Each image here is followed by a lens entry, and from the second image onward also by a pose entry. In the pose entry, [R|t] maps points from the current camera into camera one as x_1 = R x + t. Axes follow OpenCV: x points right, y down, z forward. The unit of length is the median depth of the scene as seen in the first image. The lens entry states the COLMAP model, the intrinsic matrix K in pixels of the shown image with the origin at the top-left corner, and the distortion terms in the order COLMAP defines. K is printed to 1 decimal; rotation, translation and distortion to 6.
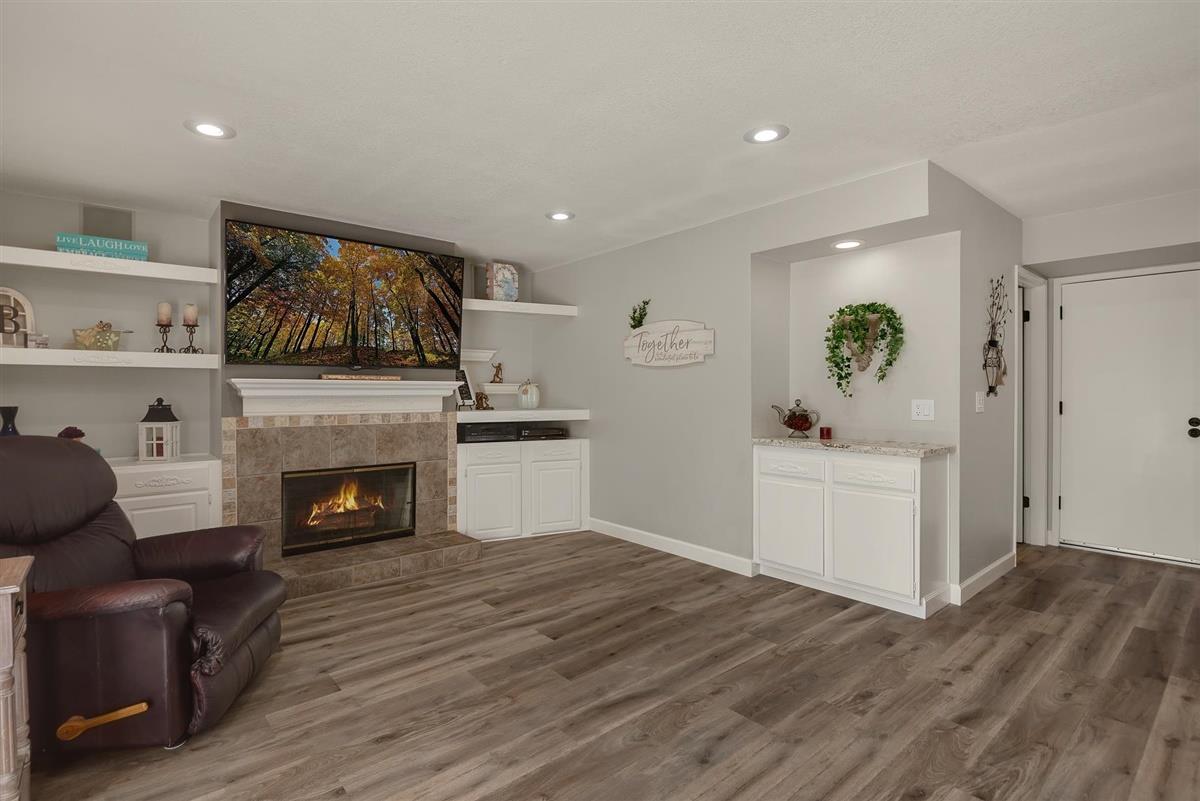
lens RADIAL K [[571.0, 0, 590.8], [0, 571.0, 396.2], [0, 0, 1]] dist [0.018298, -0.023731]
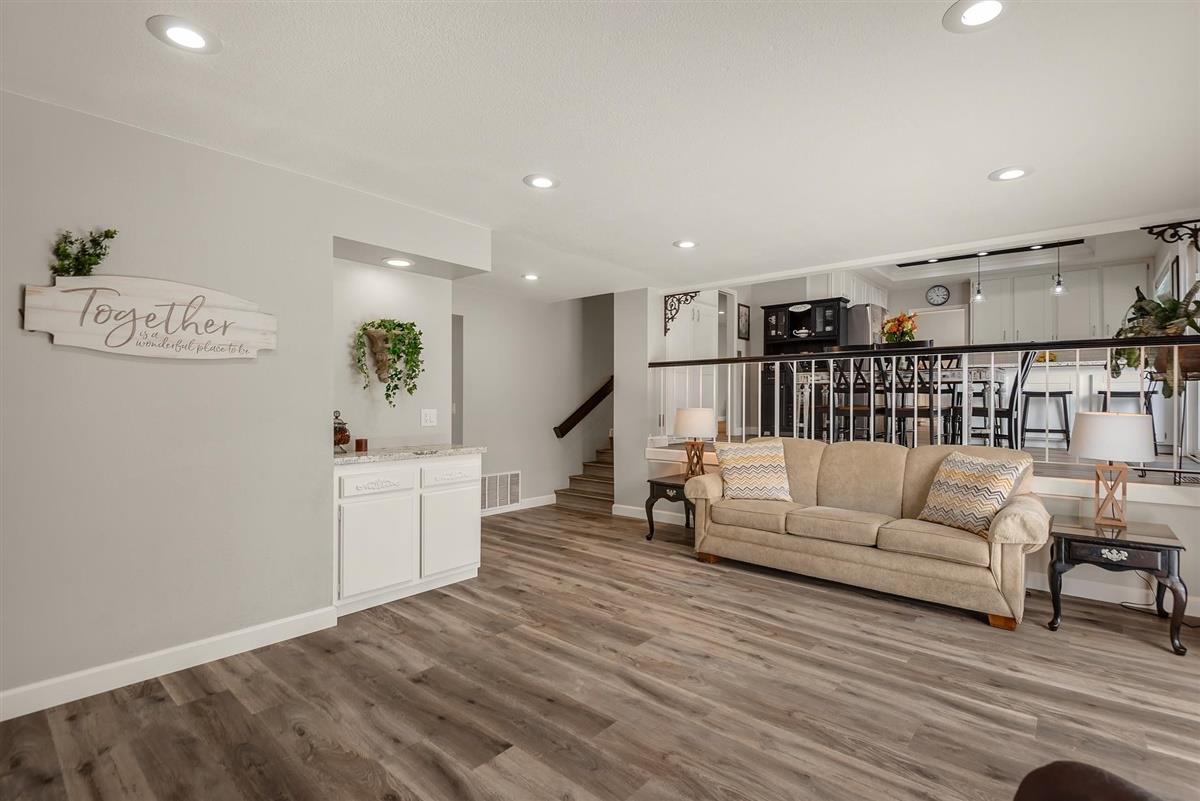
lens RADIAL K [[560.3, 0, 600.0], [0, 560.3, 400.5], [0, 0, 1]] dist [0.003647, -0.011217]
pose [[-0.163421, 0.003432, 0.986550, -0.612180], [0.006057, 0.999979, -0.002475, -0.005746], [-0.986538, 0.005571, -0.163438, 0.787400]]
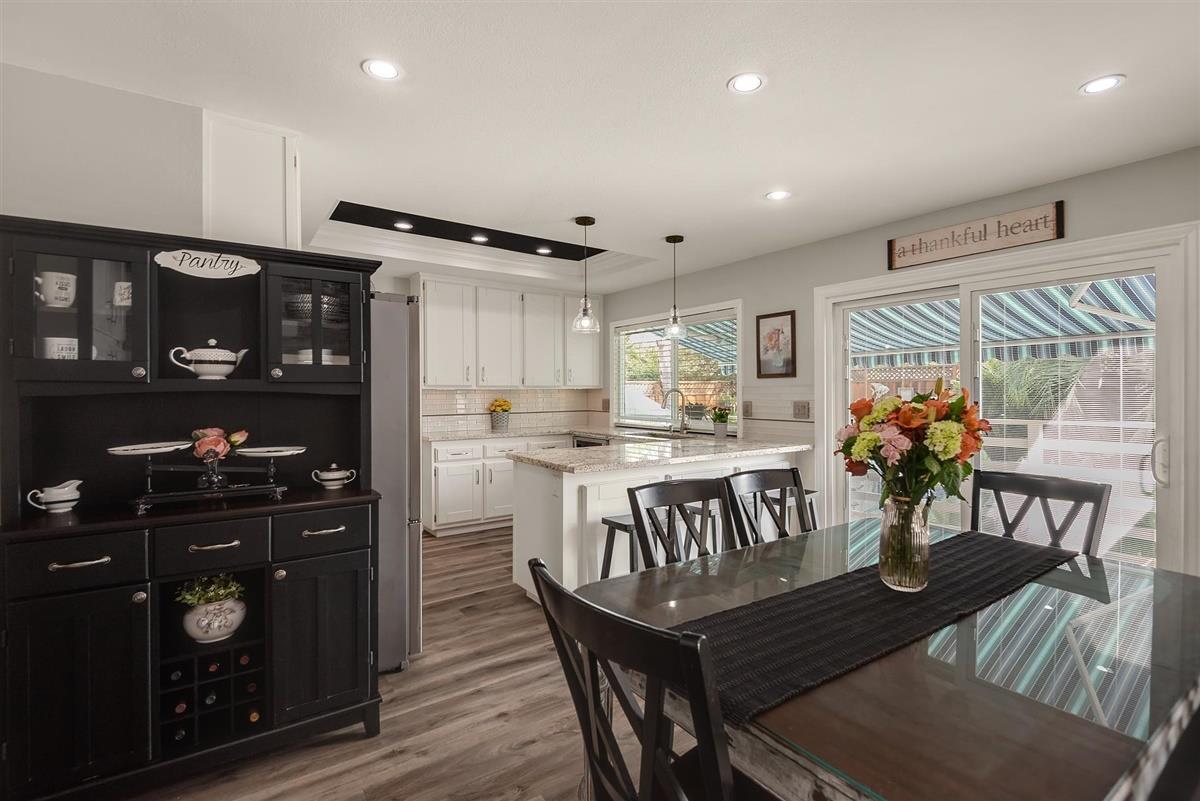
lens RADIAL K [[547.4, 0, 600.3], [0, 547.4, 391.5], [0, 0, 1]] dist [0.001565, -0.012194]
pose [[-0.996340, 0.003840, 0.085387, 0.916695], [0.004595, 0.999952, 0.008654, -0.233770], [-0.085350, 0.009015, -0.996310, 0.194687]]
